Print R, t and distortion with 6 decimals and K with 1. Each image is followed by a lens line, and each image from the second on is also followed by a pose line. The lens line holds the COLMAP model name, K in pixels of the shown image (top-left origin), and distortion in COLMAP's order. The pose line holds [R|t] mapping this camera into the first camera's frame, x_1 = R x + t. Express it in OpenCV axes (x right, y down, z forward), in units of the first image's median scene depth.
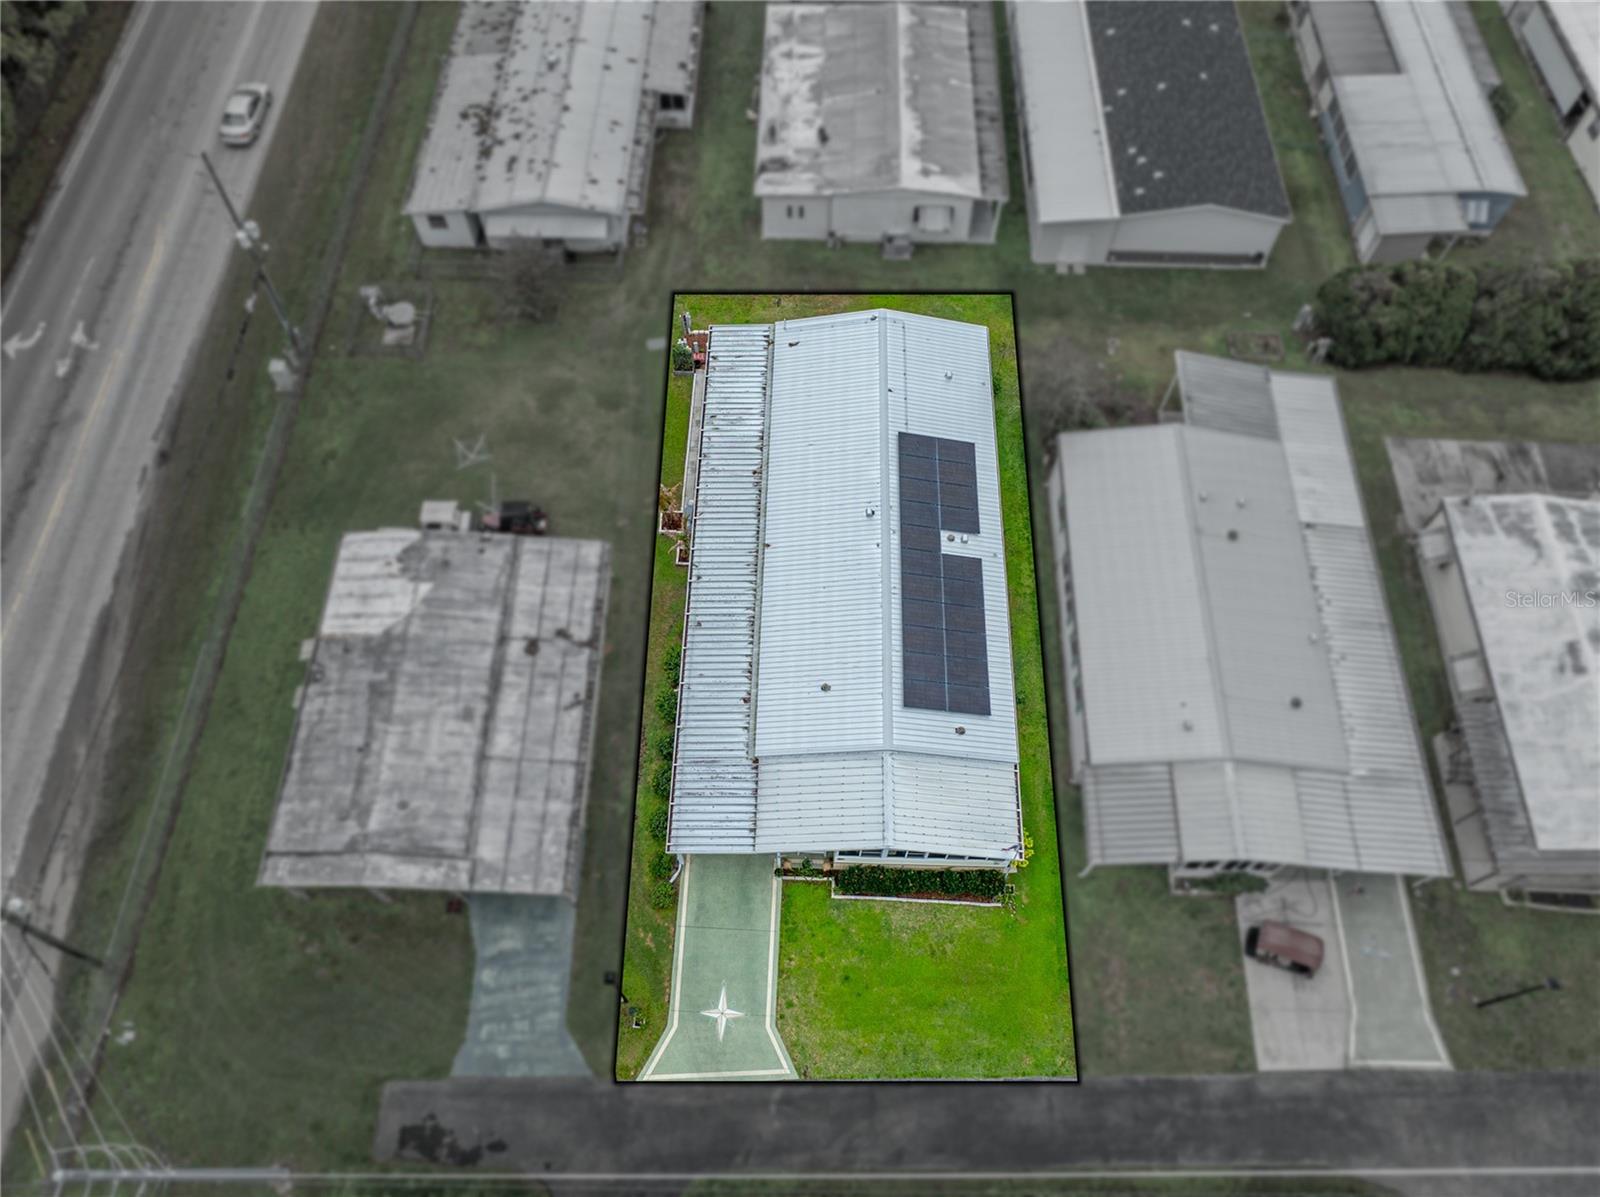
lens RADIAL K [[1140.1, 0, 800.9], [0, 1140.1, 601.3], [0, 0, 1]] dist [-0.030667, 0.014527]
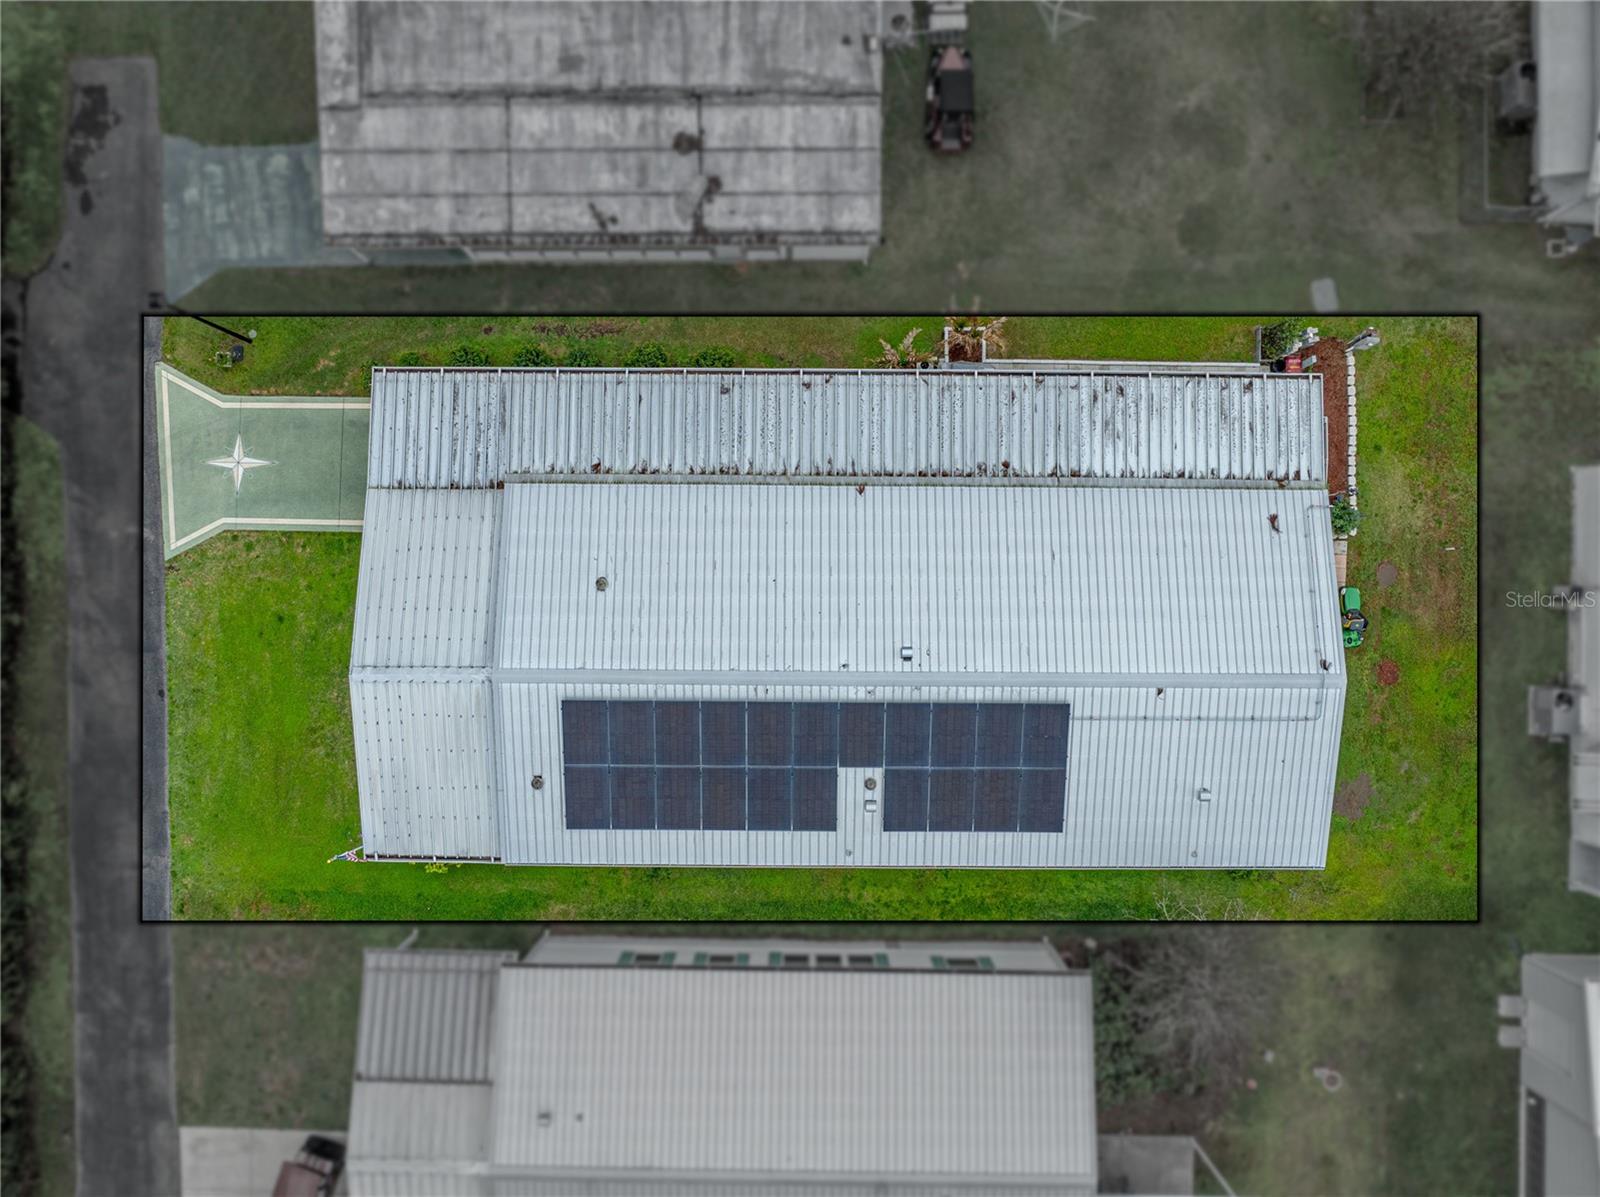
lens RADIAL K [[1140.1, 0, 800.8], [0, 1140.1, 601.7], [0, 0, 1]] dist [-0.030667, 0.014527]
pose [[0.017438, 0.999819, -0.007555, 0.038635], [-0.878843, 0.018931, 0.476735, -0.339398], [0.476792, -0.001674, 0.879015, 0.463249]]
